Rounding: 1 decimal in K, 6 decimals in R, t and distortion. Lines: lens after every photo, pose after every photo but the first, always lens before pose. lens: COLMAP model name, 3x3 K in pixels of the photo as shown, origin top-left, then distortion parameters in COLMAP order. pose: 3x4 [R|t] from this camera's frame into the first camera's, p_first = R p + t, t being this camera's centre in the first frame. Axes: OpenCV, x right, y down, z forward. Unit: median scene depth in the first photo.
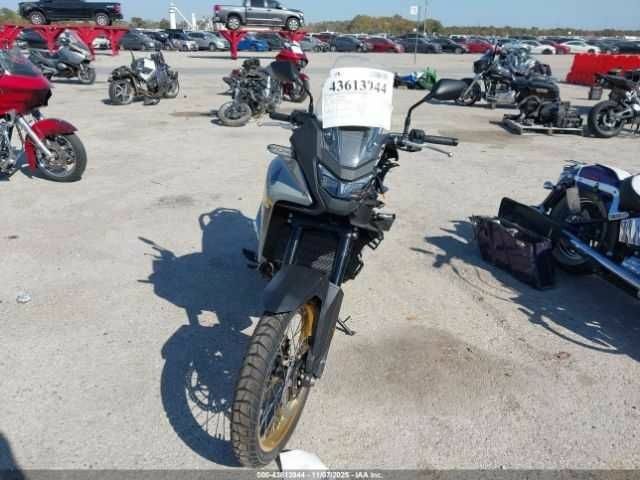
lens RADIAL K [[503.0, 0, 317.9], [0, 503.0, 240.8], [0, 0, 1]] dist [-0.006469, 0.017017]
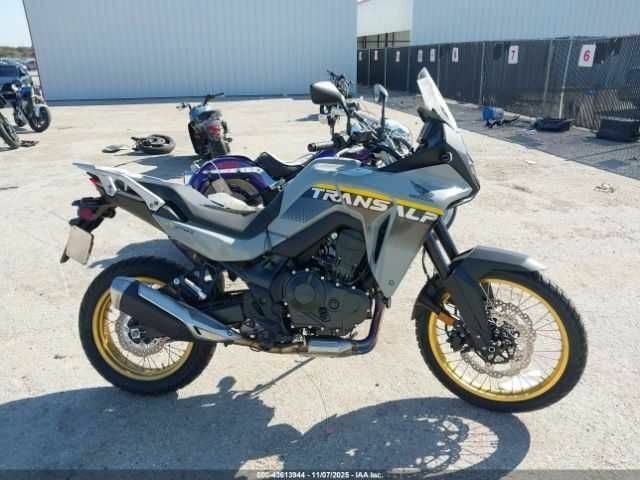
lens RADIAL K [[503.0, 0, 330.0], [0, 503.0, 227.0], [0, 0, 1]] dist [-0.006469, 0.017017]
pose [[0.121960, -0.337877, 0.933255, -0.627015], [0.389264, 0.881225, 0.268170, -0.237117], [-0.913016, 0.330577, 0.238998, 0.560714]]
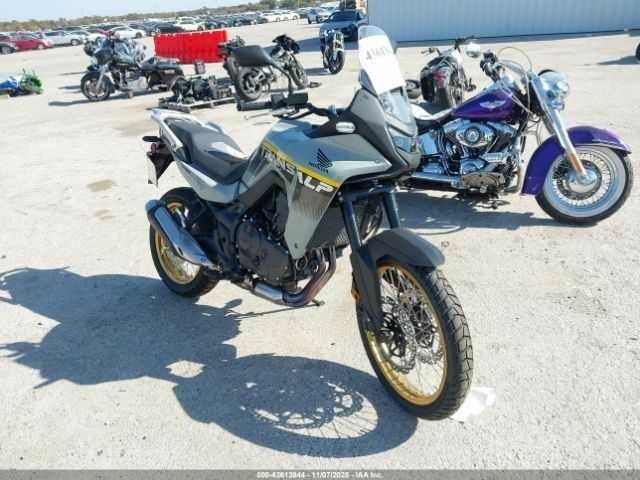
lens RADIAL K [[503.0, 0, 317.5], [0, 503.0, 240.0], [0, 0, 1]] dist [-0.006469, 0.017017]
pose [[0.687727, -0.367678, 0.625975, -0.444785], [0.357068, 0.922069, 0.149301, -0.077545], [-0.632087, 0.120837, 0.765418, 0.166020]]
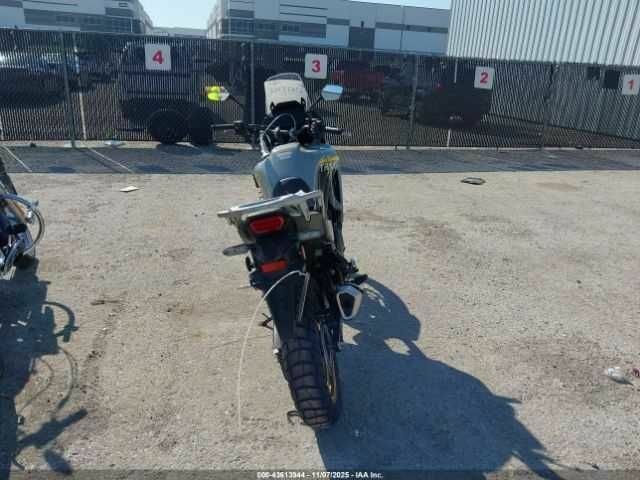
lens RADIAL K [[503.0, 0, 313.5], [0, 503.0, 239.9], [0, 0, 1]] dist [-0.006469, 0.017017]
pose [[-0.997361, -0.065750, 0.030801, -0.059466], [-0.029131, 0.750940, 0.659728, -0.569389], [-0.066507, 0.657089, -0.750873, 1.403837]]
